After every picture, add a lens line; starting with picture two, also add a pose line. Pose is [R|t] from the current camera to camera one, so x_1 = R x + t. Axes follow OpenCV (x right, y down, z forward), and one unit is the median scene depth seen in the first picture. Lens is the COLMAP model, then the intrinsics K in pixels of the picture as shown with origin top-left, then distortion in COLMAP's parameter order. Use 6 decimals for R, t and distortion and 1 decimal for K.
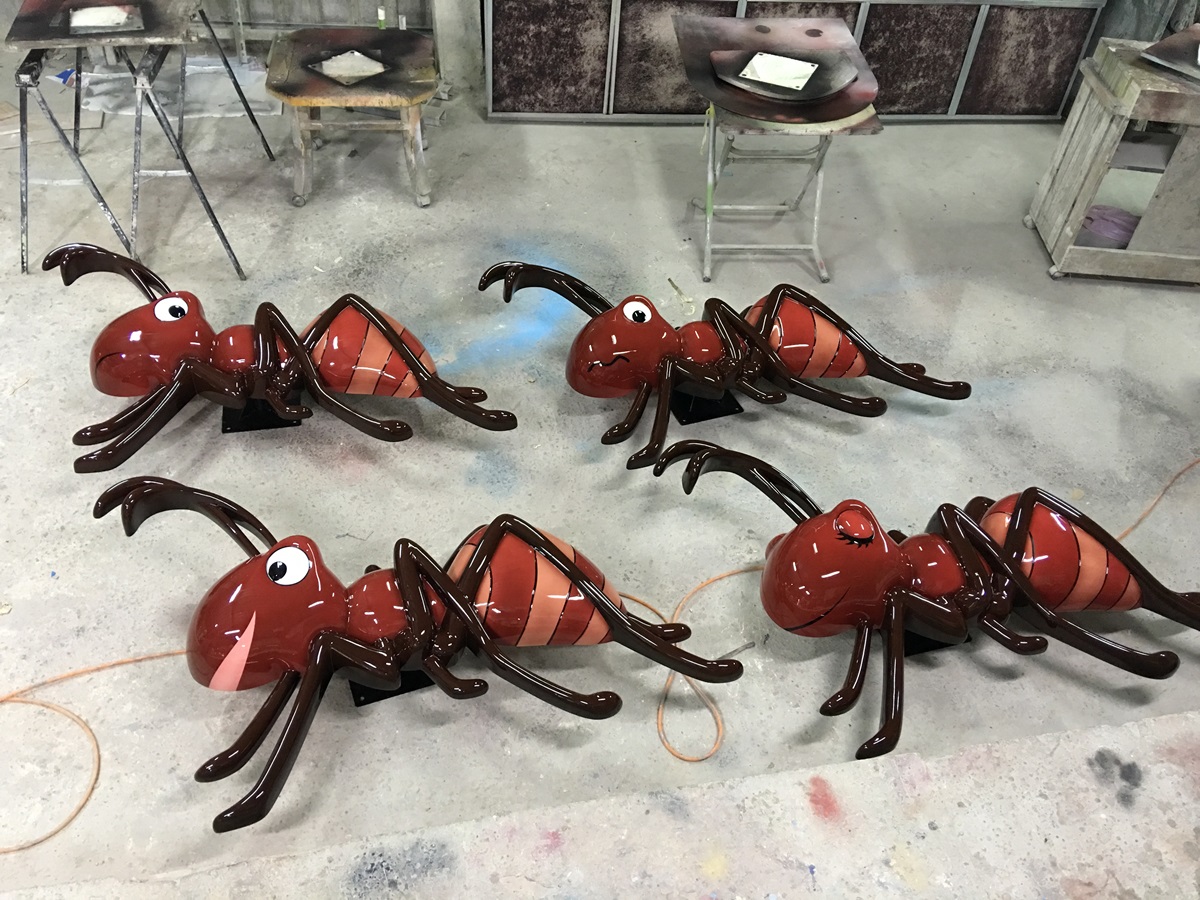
lens RADIAL K [[1023.9, 0, 597.8], [0, 1023.9, 448.7], [0, 0, 1]] dist [0.121952, -0.188161]
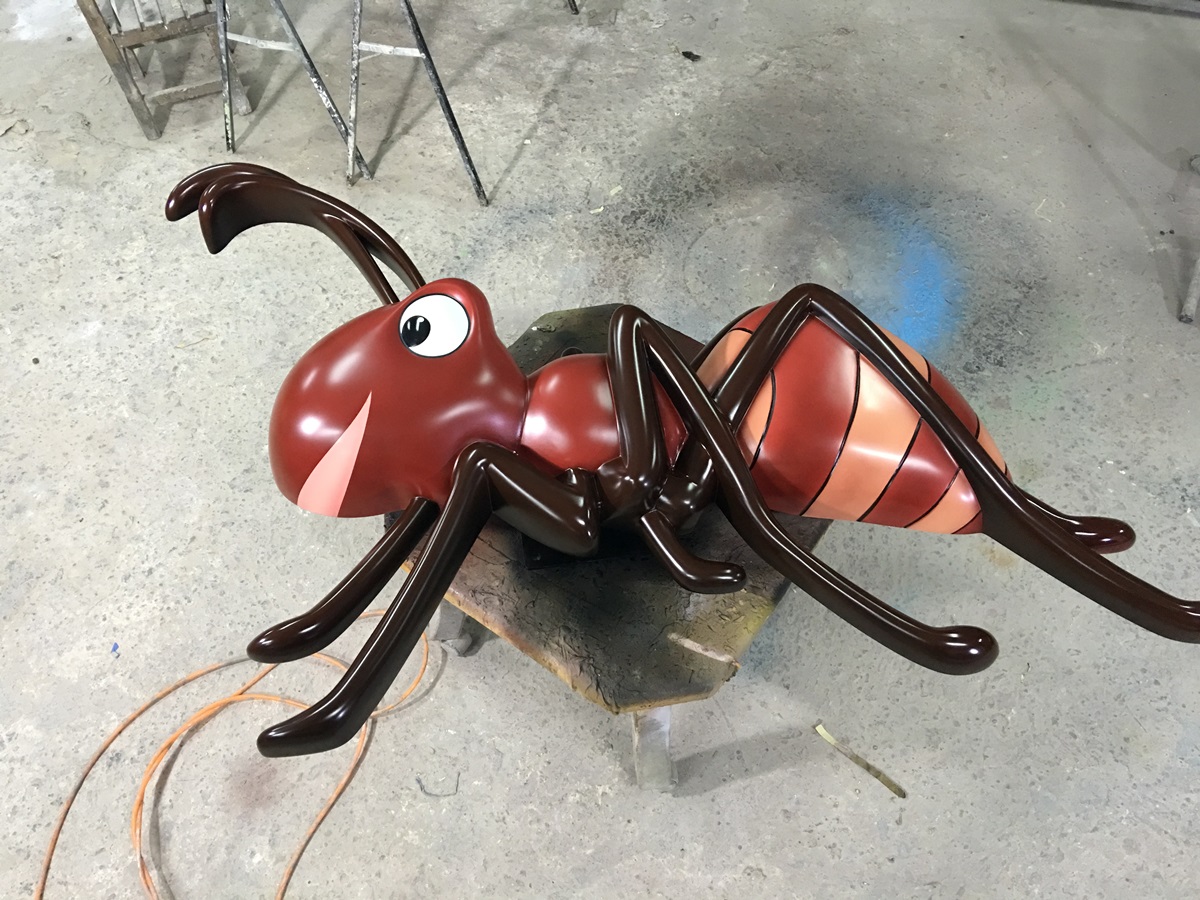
lens RADIAL K [[1023.9, 0, 597.5], [0, 1023.9, 437.5], [0, 0, 1]] dist [0.121952, -0.188161]
pose [[0.930079, 0.235843, -0.281659, -0.029824], [-0.179615, 0.960762, 0.211366, -0.197601], [0.320457, -0.145997, 0.935945, 0.371416]]
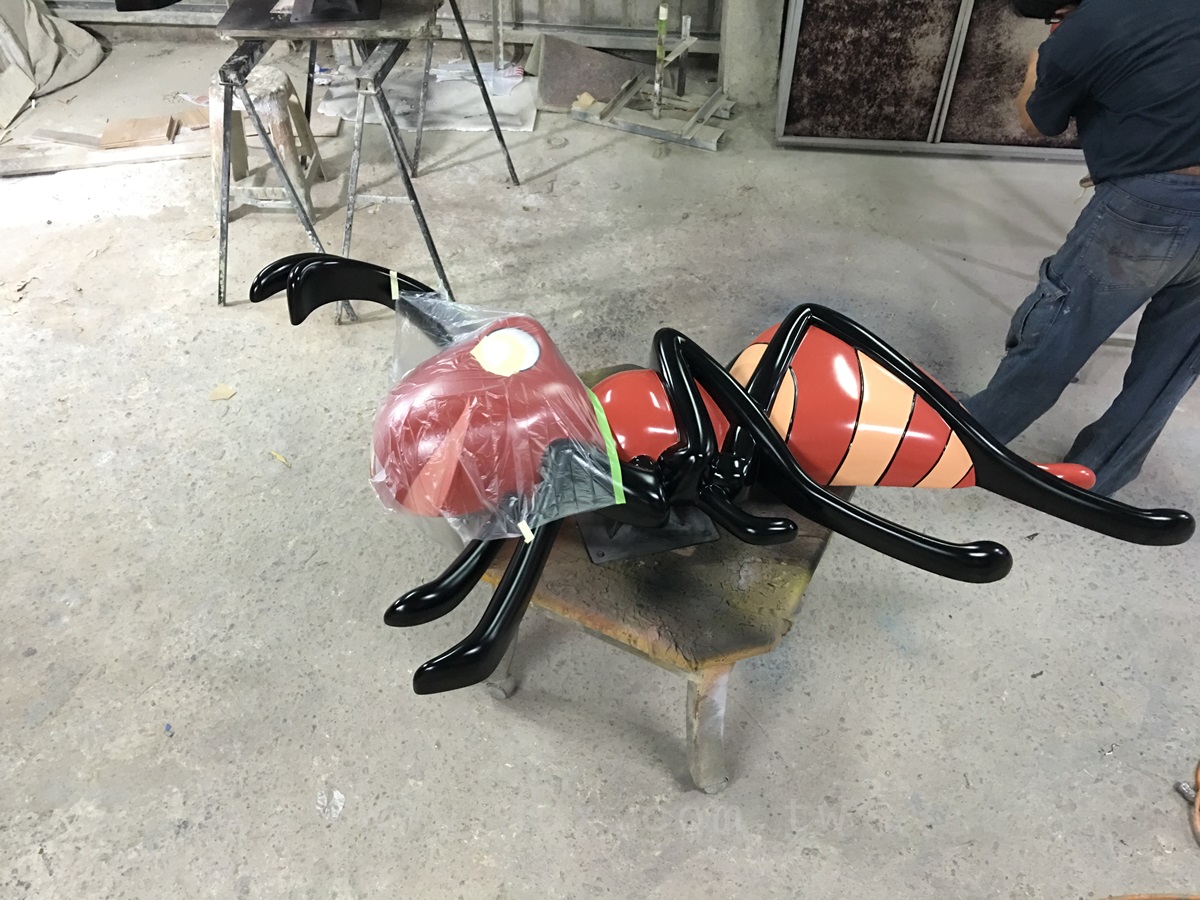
lens RADIAL K [[1023.9, 0, 592.1], [0, 1023.9, 440.6], [0, 0, 1]] dist [0.121952, -0.188161]
pose [[0.971687, 0.106348, -0.210983, -0.072917], [-0.110303, 0.993873, -0.007031, -0.095698], [0.208943, 0.030103, 0.977464, 0.268513]]
